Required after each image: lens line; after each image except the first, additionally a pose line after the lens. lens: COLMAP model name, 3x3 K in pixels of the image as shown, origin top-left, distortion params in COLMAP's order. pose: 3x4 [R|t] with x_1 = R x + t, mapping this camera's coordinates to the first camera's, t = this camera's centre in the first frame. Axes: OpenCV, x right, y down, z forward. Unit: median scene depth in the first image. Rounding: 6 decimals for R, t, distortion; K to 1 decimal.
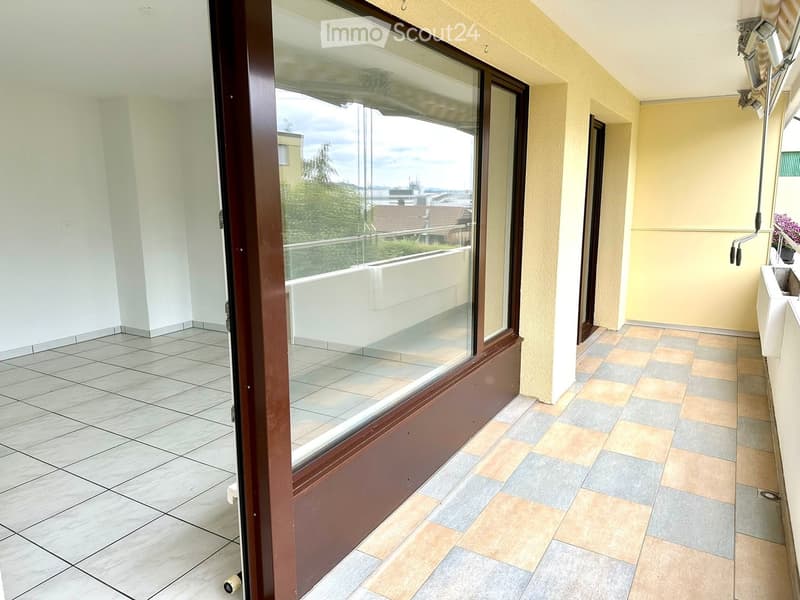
lens RADIAL K [[557.4, 0, 400.0], [0, 557.4, 300.0], [0, 0, 1]] dist [0.138024, -0.178070]
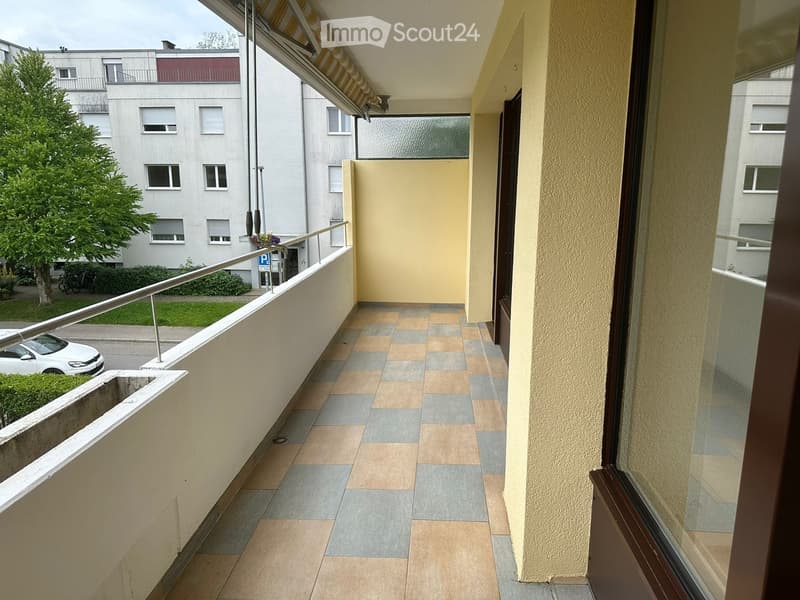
lens RADIAL K [[557.4, 0, 400.0], [0, 557.4, 300.0], [0, 0, 1]] dist [0.138024, -0.178070]
pose [[-0.894948, 0.091943, -0.436595, 0.770253], [-0.077673, 0.931489, 0.355381, -0.304521], [0.439358, 0.351959, -0.826492, 1.670441]]
